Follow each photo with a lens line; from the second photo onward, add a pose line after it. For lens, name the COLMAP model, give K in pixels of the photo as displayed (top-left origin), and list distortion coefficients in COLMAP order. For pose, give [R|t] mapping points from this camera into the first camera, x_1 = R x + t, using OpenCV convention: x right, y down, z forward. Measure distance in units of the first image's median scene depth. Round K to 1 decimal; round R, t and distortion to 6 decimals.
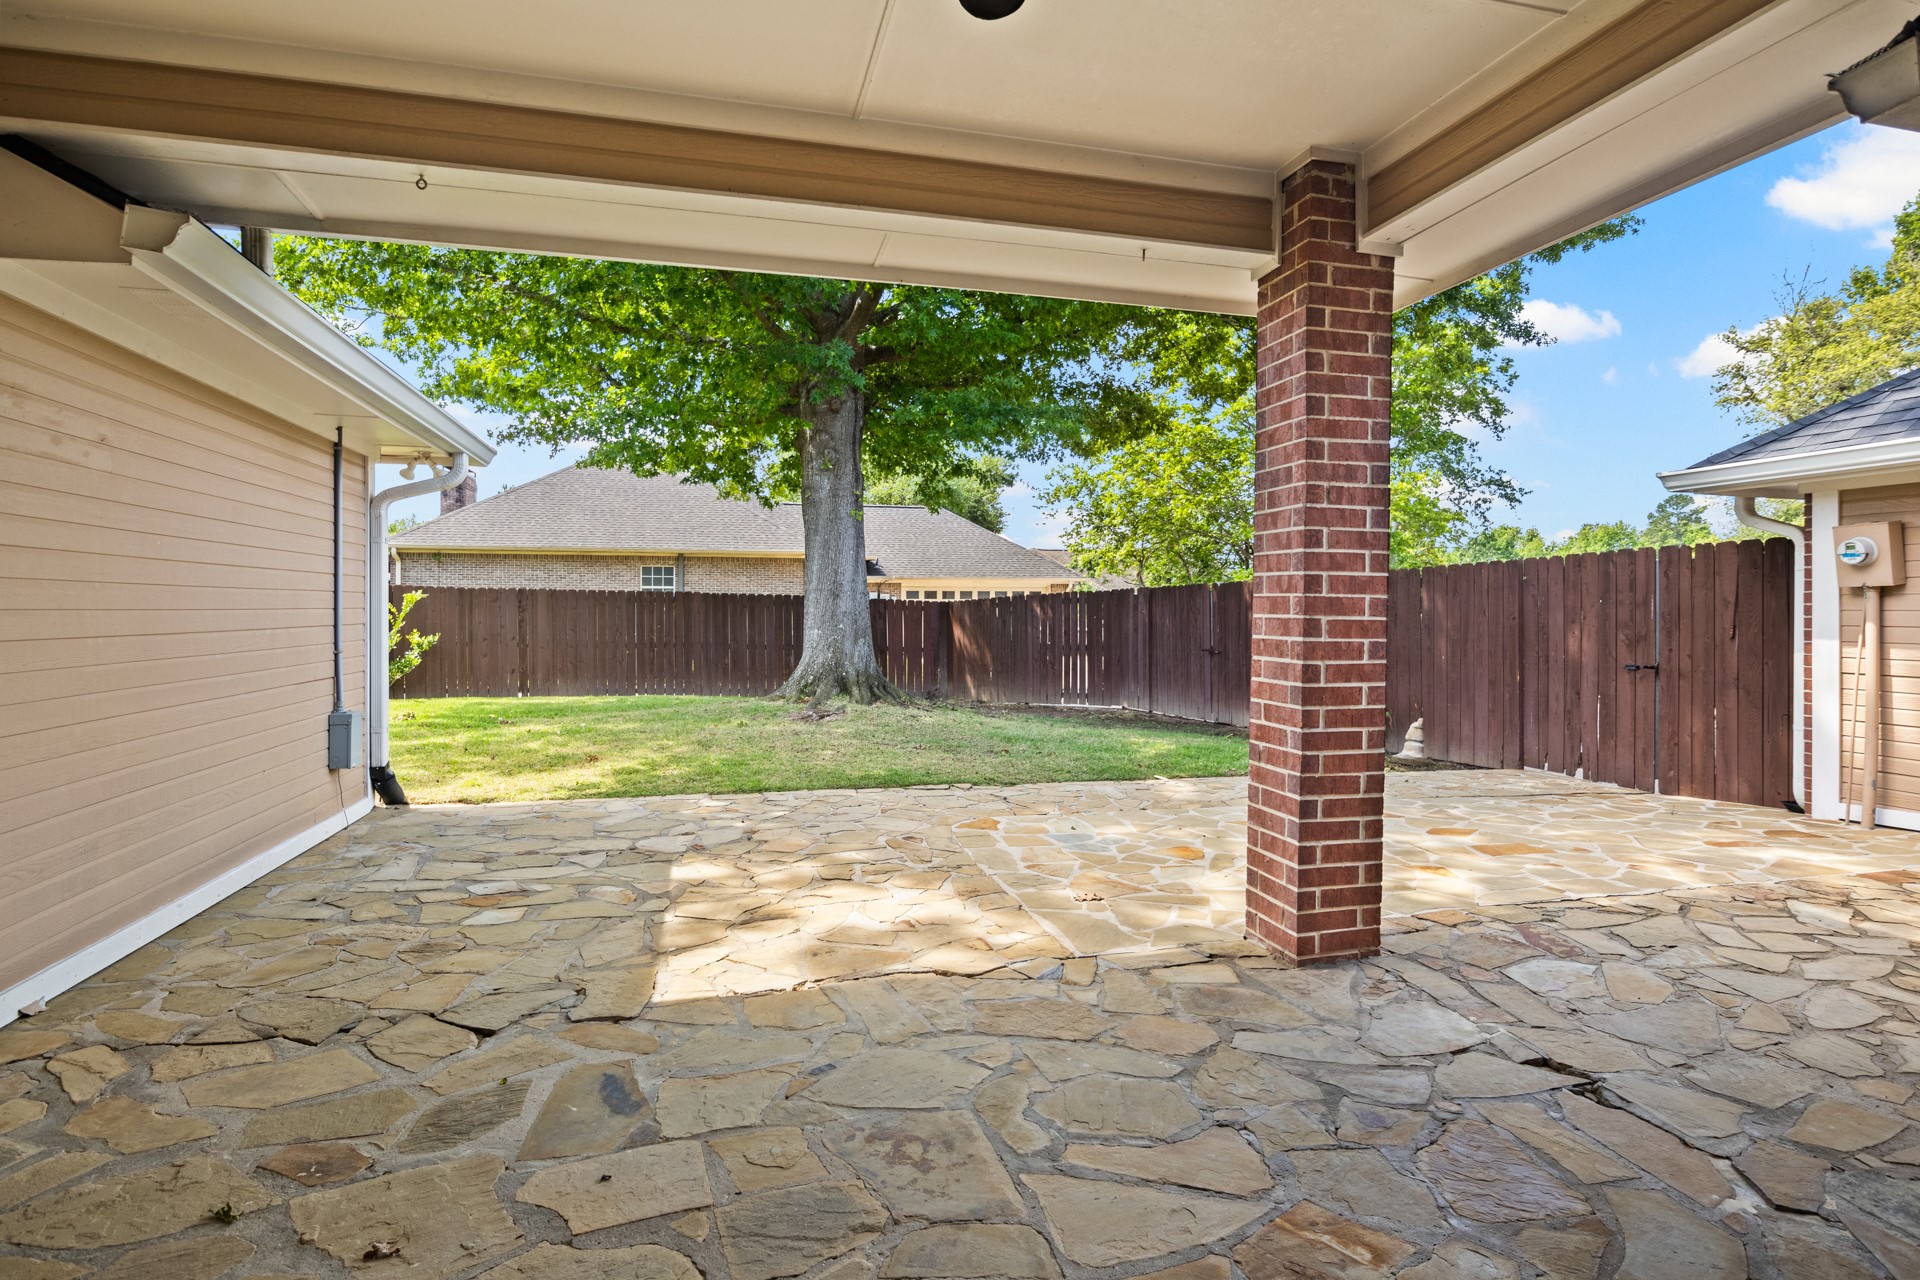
lens RADIAL K [[955.4, 0, 962.1], [0, 955.4, 626.5], [0, 0, 1]] dist [-0.001624, 0.001626]
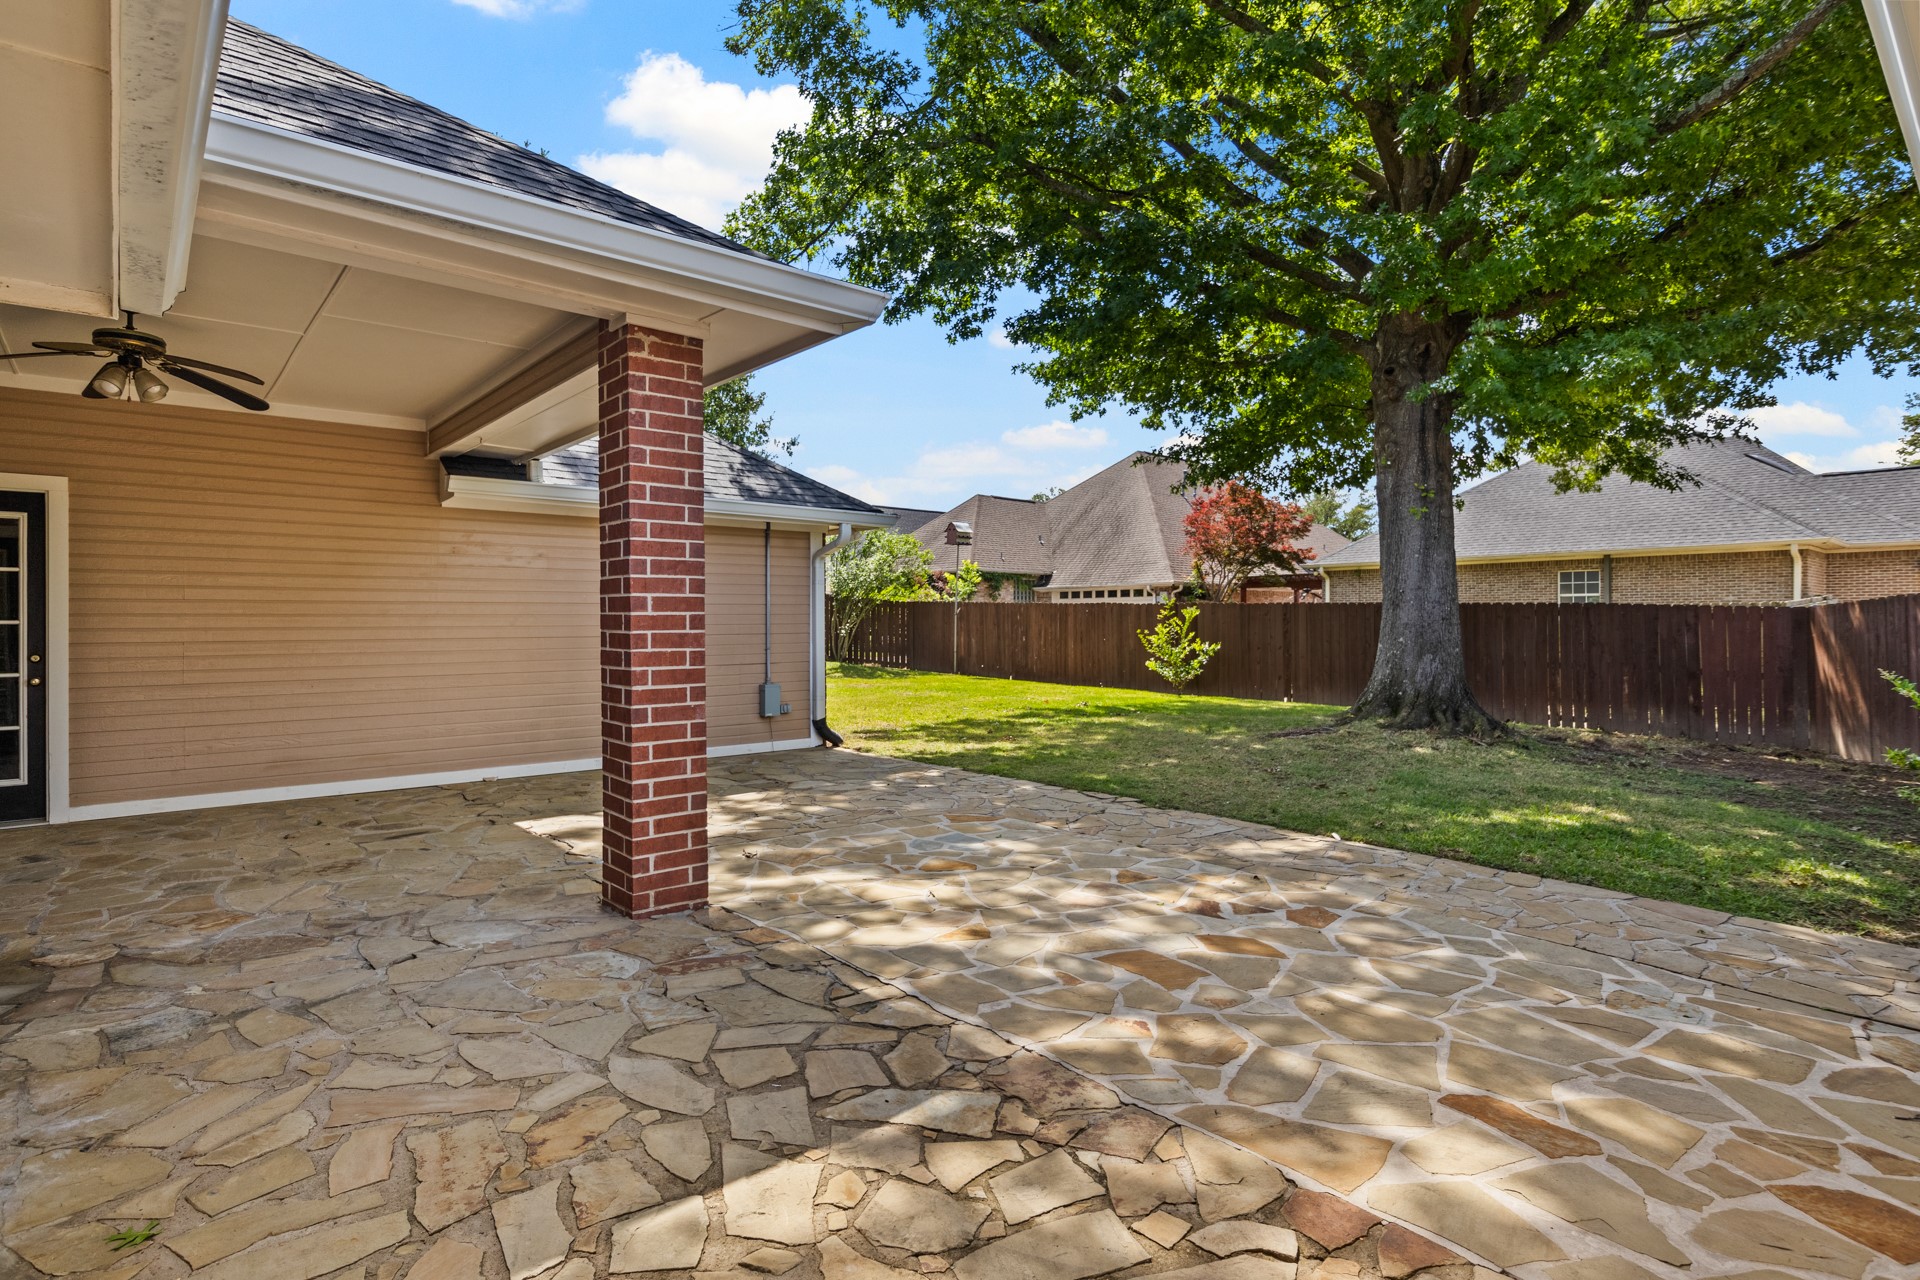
lens RADIAL K [[955.4, 0, 971.9], [0, 955.4, 628.8], [0, 0, 1]] dist [-0.001624, 0.001626]
pose [[0.450909, -0.000591, -0.892570, 0.476863], [-0.008841, 0.999948, -0.005129, -0.002172], [0.892526, 0.010204, 0.450880, 0.240463]]
